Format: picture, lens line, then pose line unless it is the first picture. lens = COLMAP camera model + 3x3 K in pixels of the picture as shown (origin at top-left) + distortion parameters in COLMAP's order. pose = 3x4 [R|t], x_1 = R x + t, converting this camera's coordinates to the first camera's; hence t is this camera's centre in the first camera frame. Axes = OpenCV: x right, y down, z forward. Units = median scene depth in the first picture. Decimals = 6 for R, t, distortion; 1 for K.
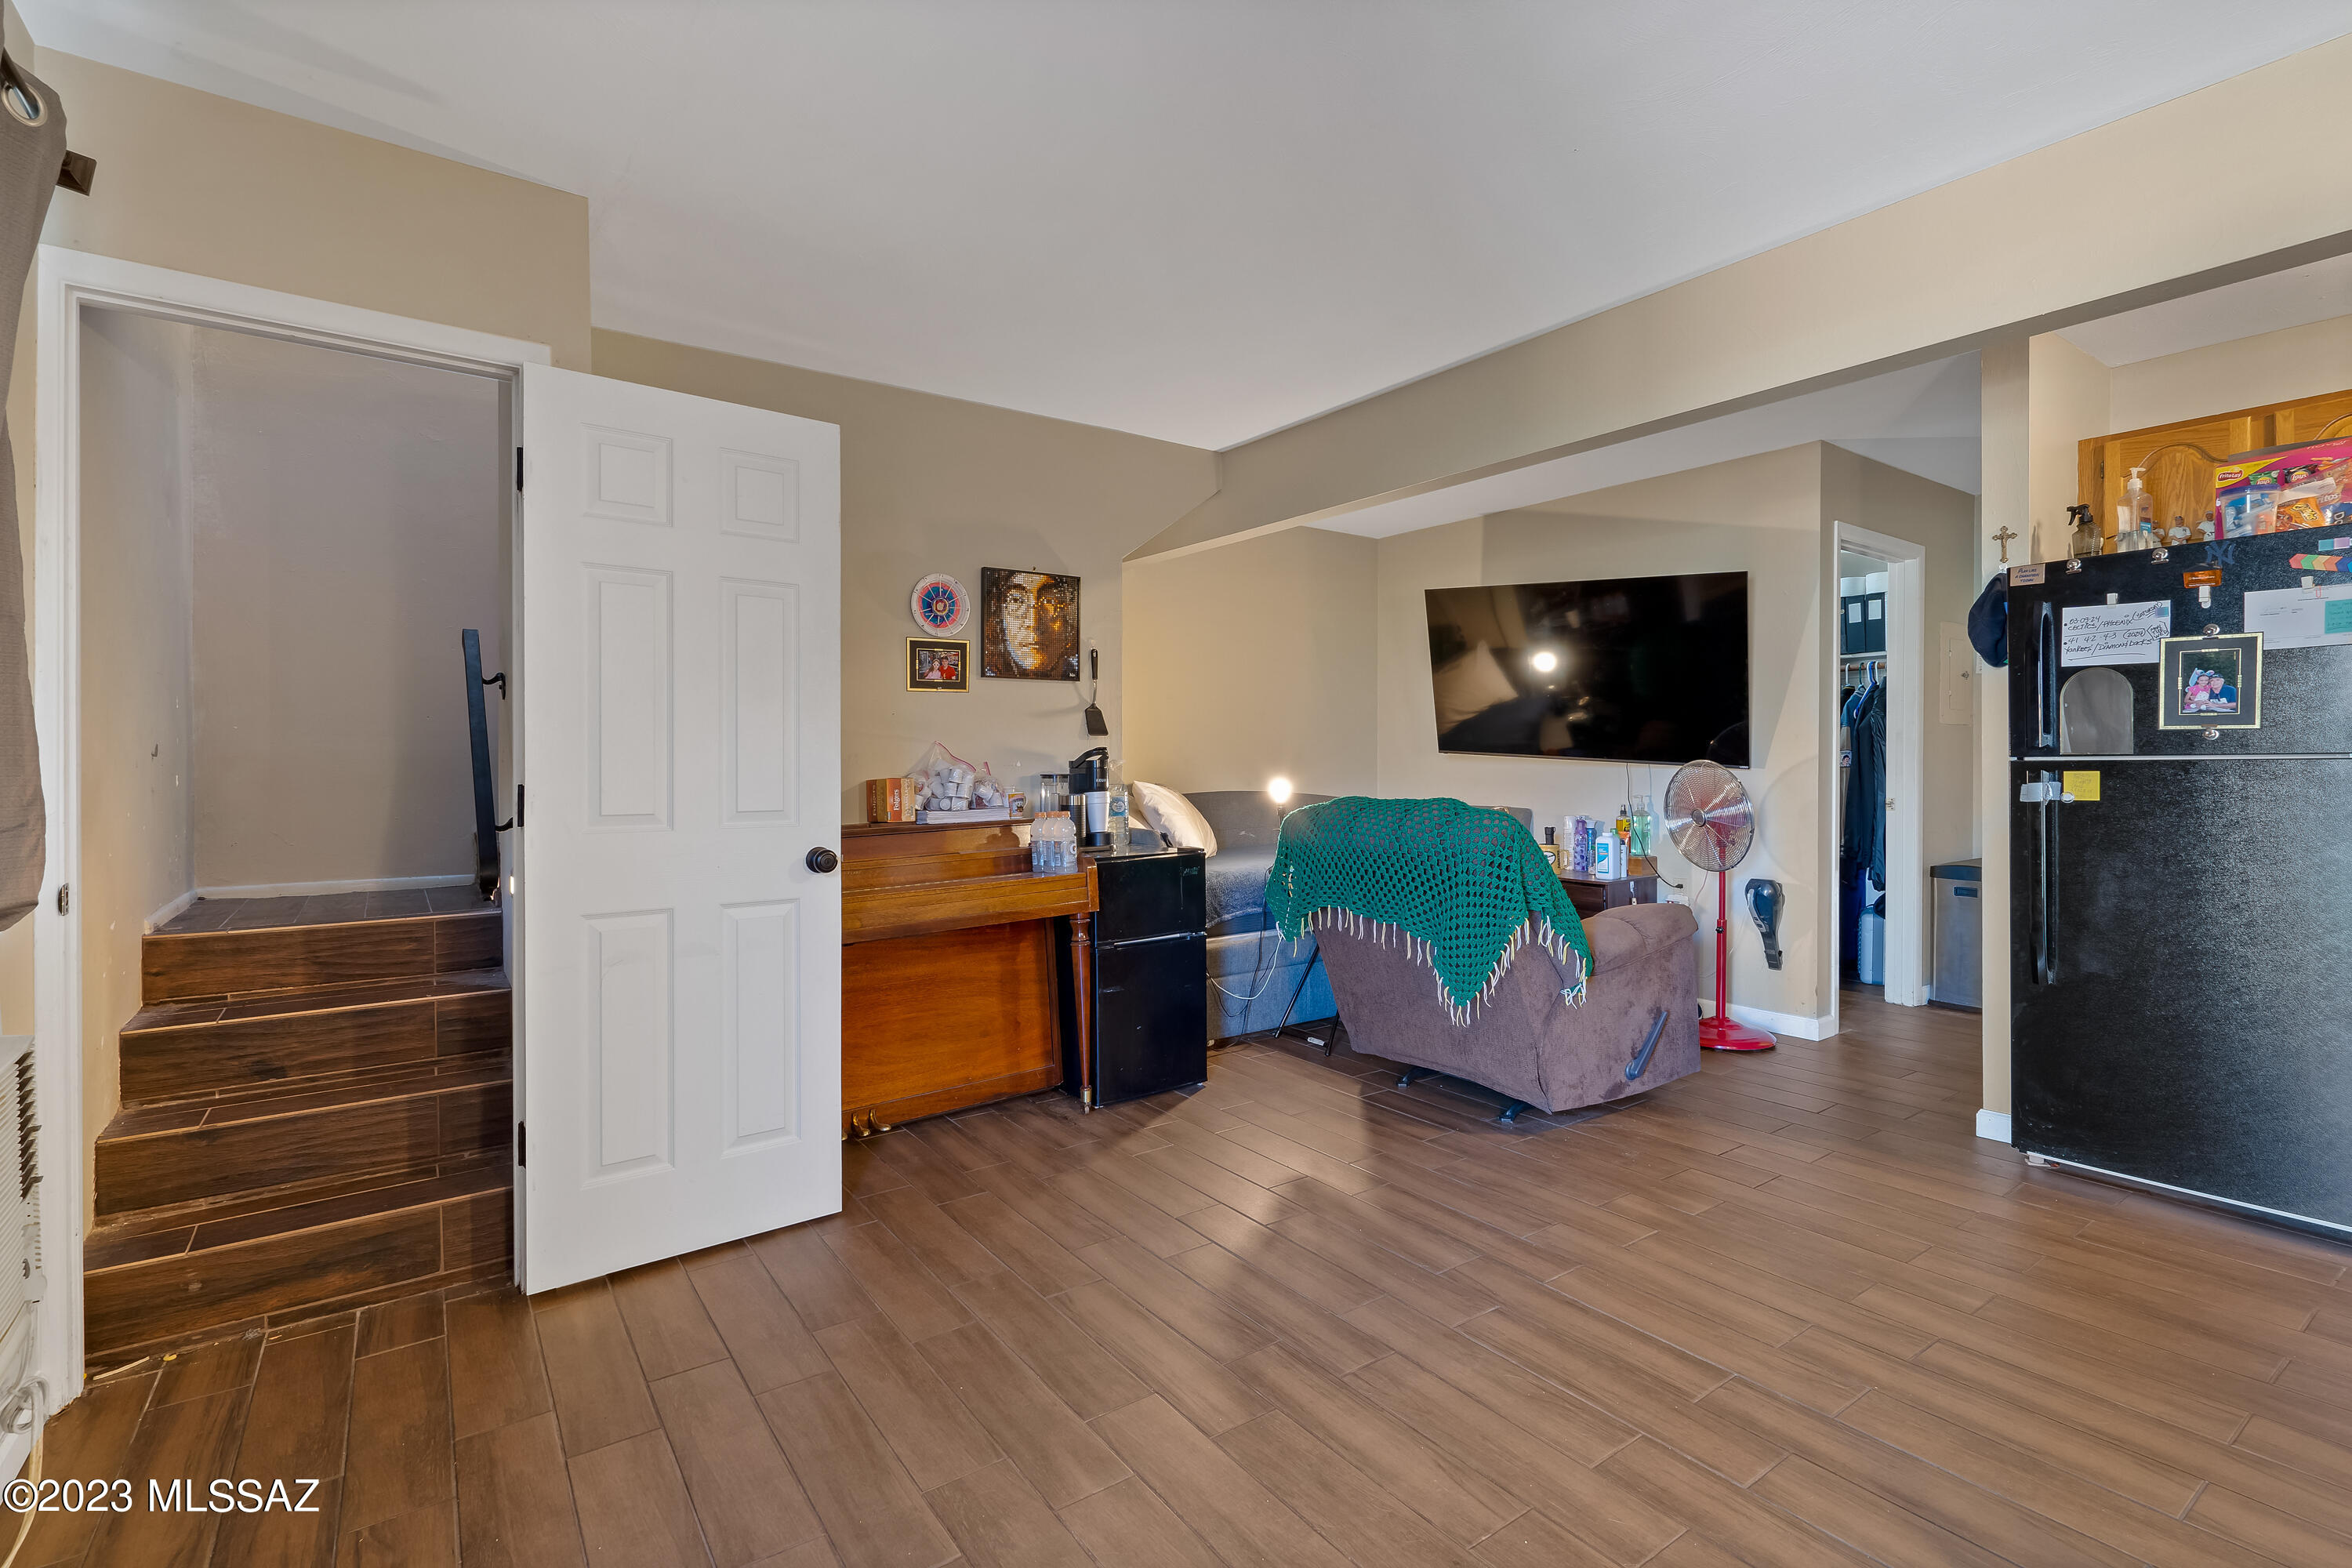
lens RADIAL K [[1077.2, 0, 1181.8], [0, 1077.2, 765.8], [0, 0, 1]] dist [-0.007849, 0.002393]
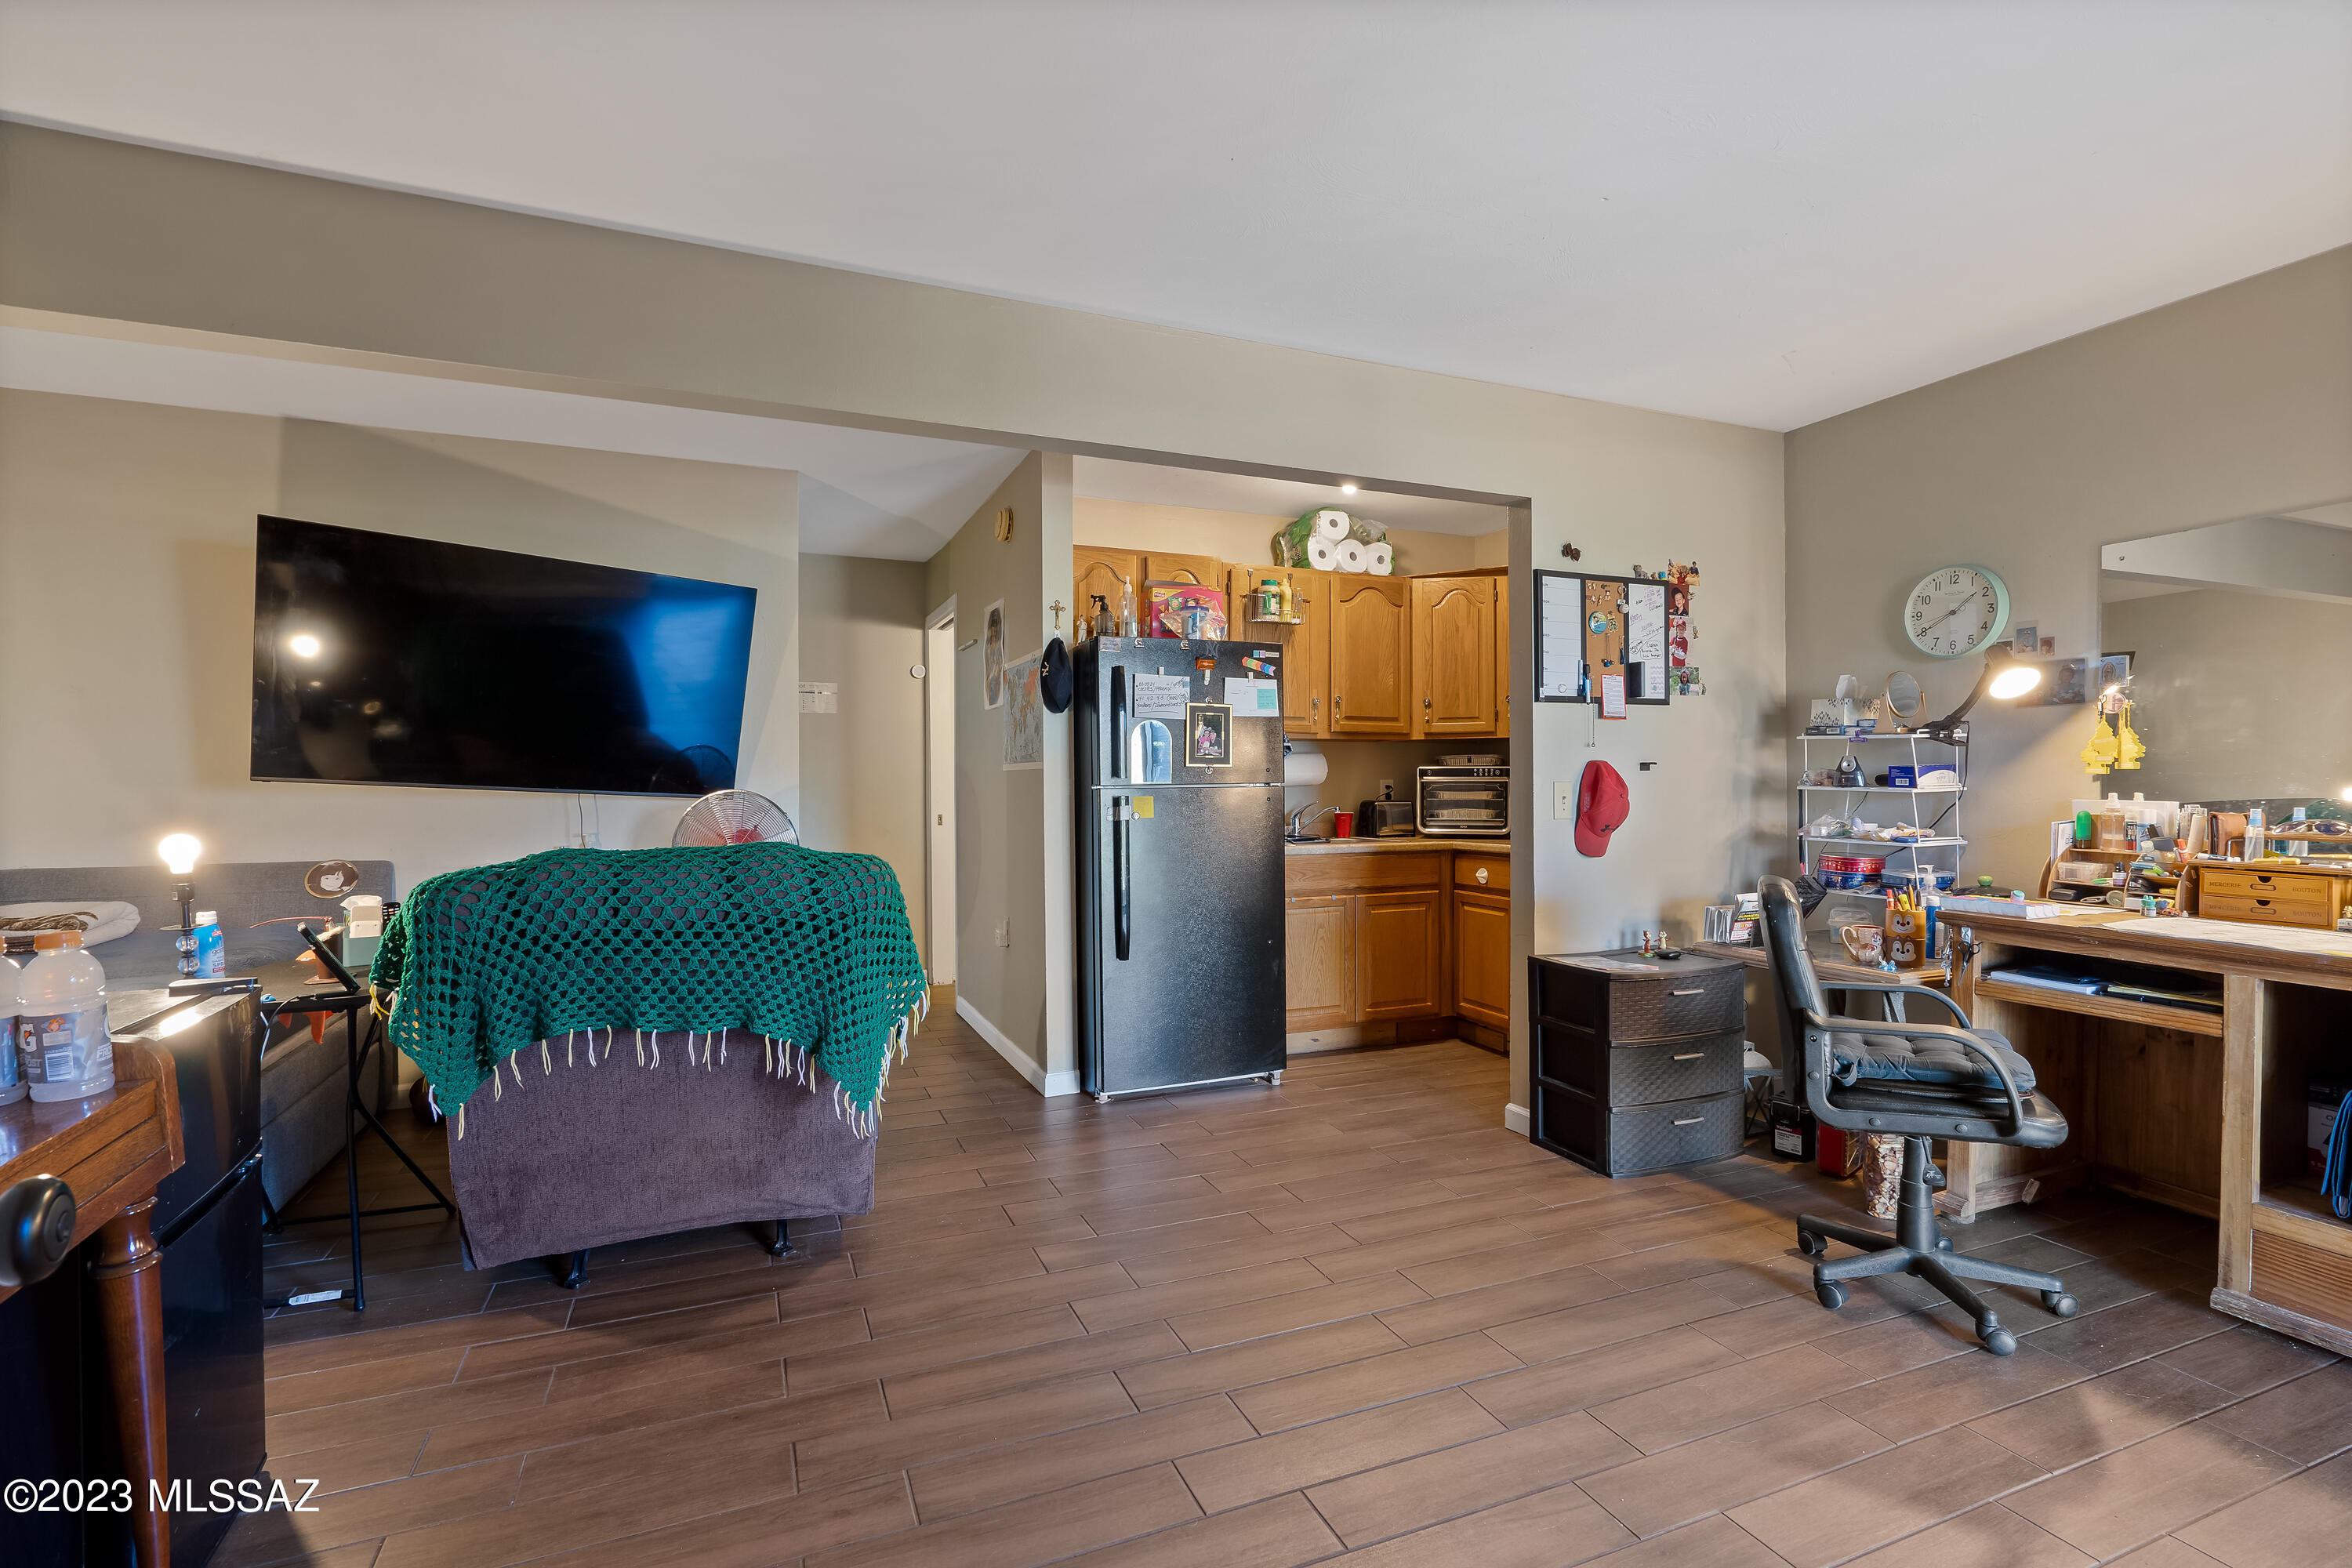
lens RADIAL K [[1077.2, 0, 1167.1], [0, 1077.2, 788.7], [0, 0, 1]] dist [-0.007849, 0.002393]
pose [[0.228071, -0.005035, 0.973632, -0.498393], [0.009432, 0.999951, 0.002962, -0.008393], [-0.973599, 0.008507, 0.228107, 0.698594]]
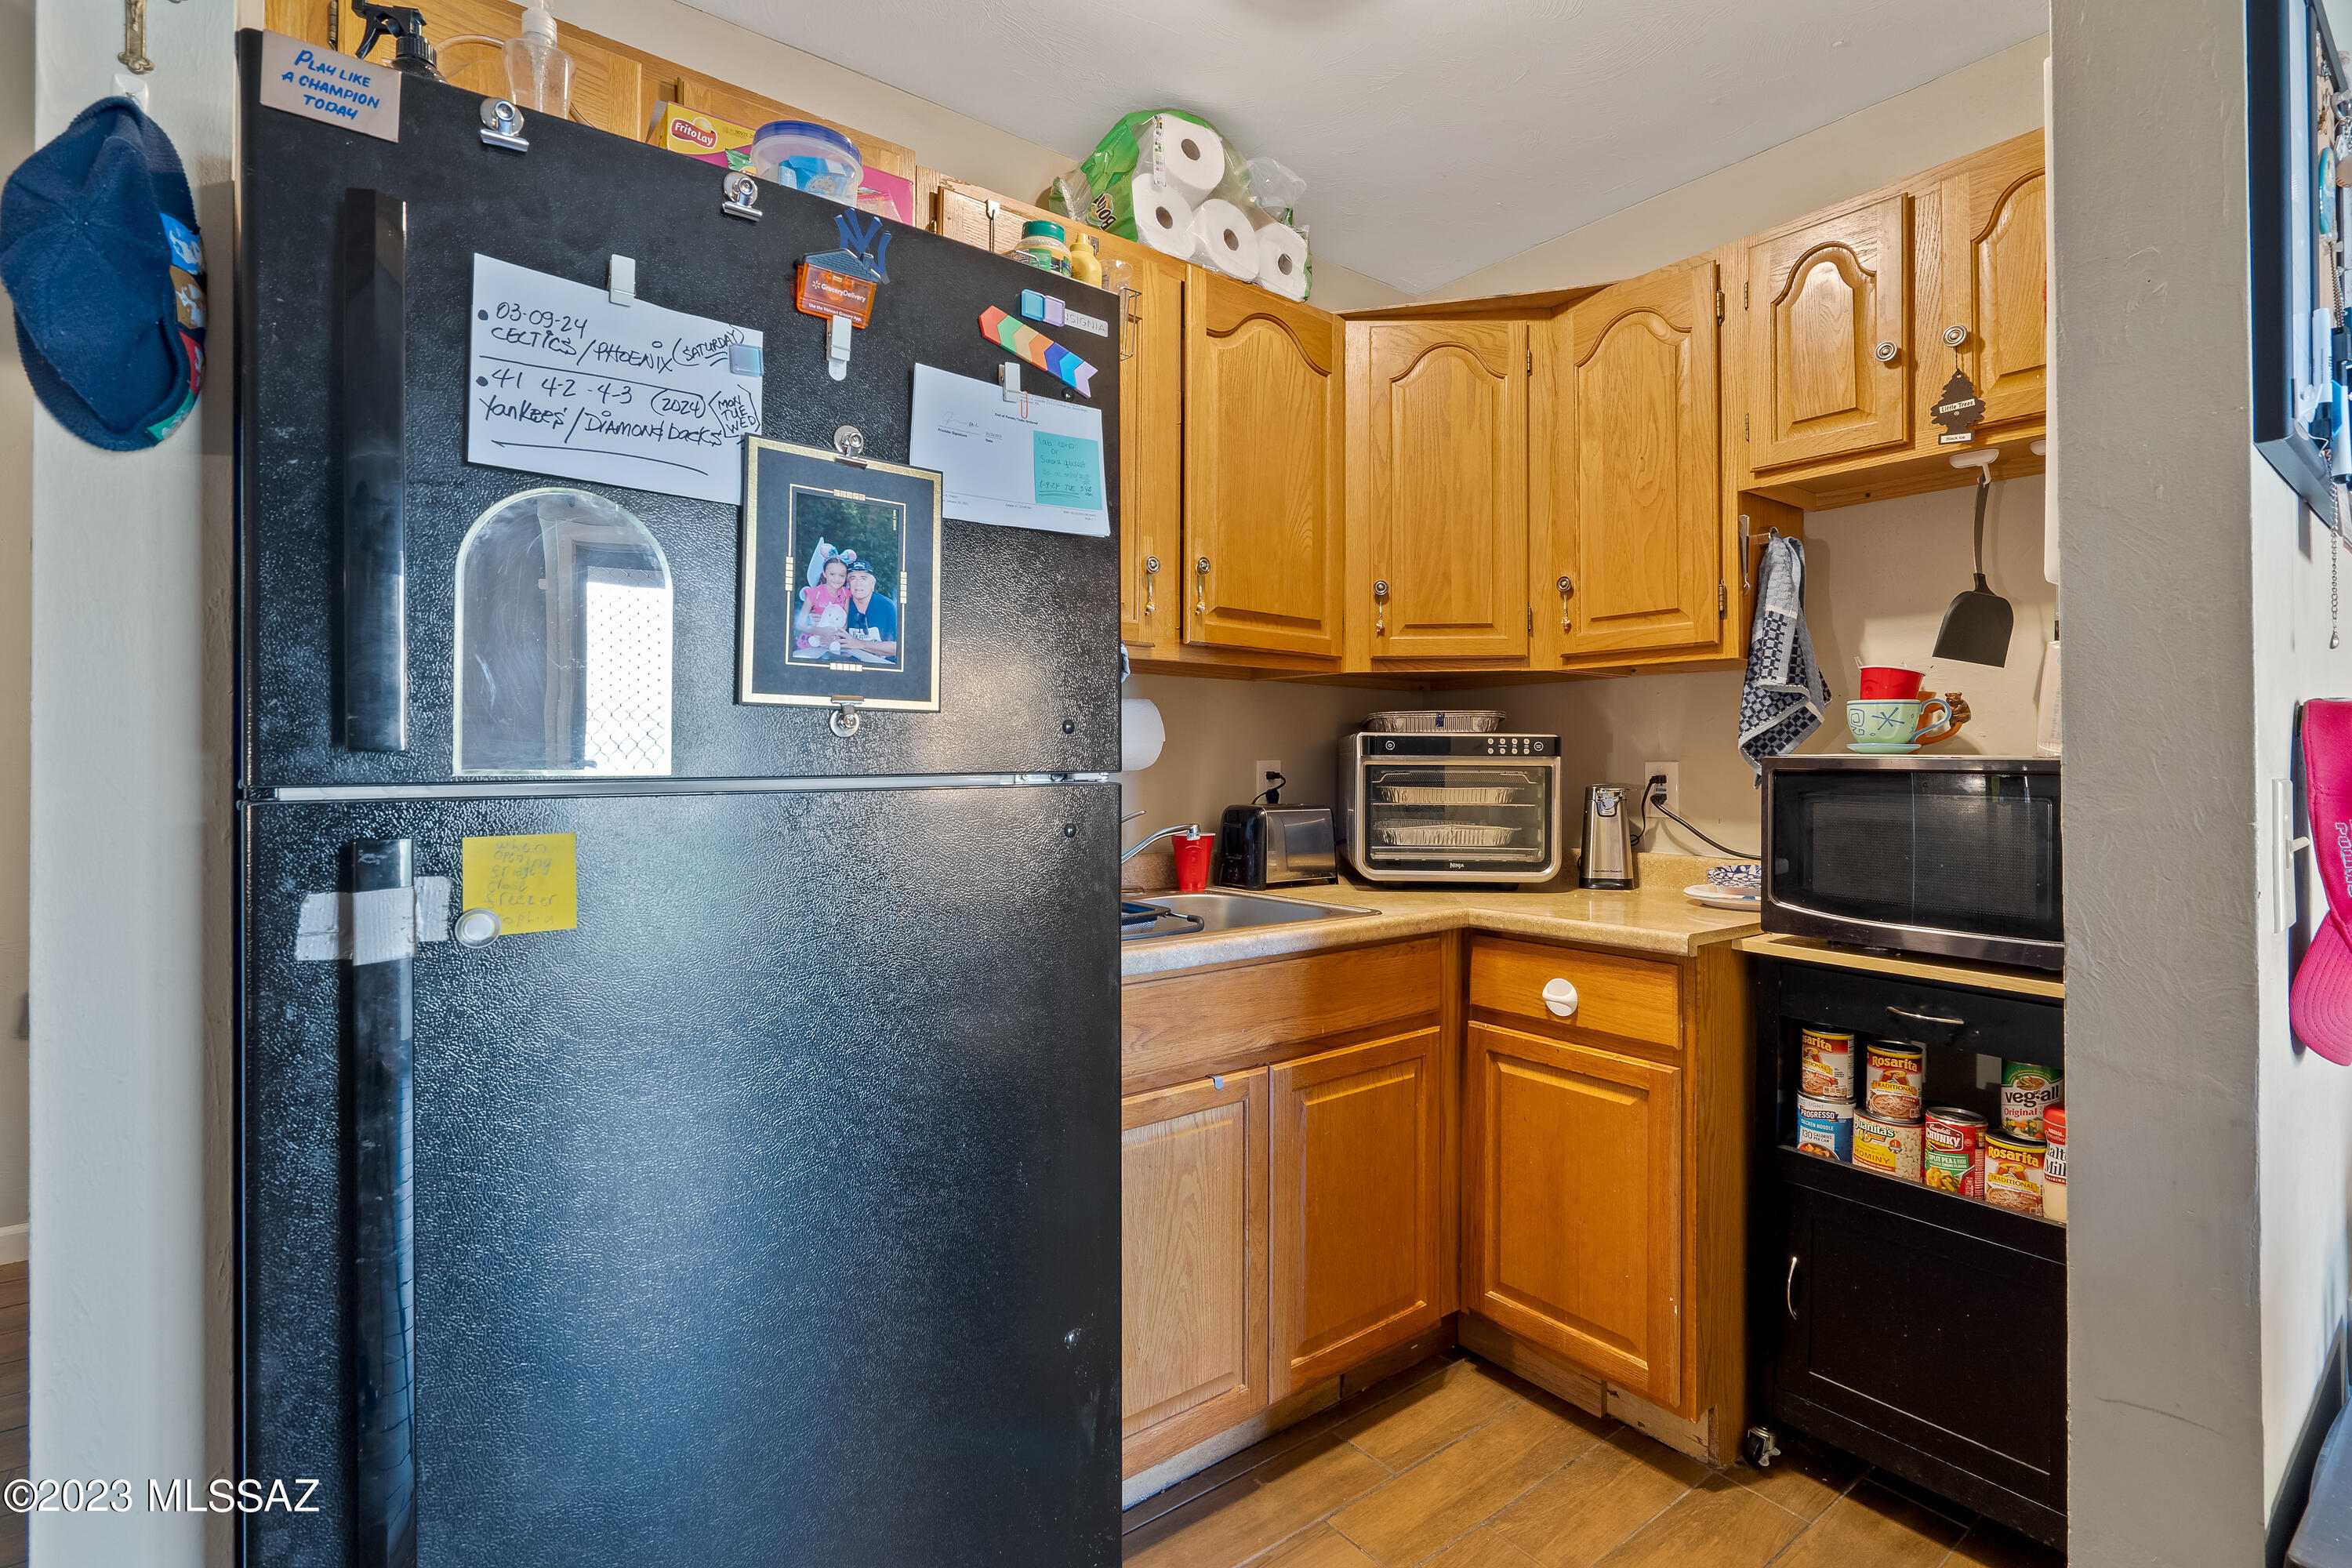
lens RADIAL K [[1077.2, 0, 1169.8], [0, 1077.2, 745.9], [0, 0, 1]] dist [-0.007849, 0.002393]
pose [[-0.042215, 0.013073, 0.999023, 0.569764], [0.003516, 0.999910, -0.012936, -0.015692], [-0.999102, 0.002967, -0.042257, 0.881814]]
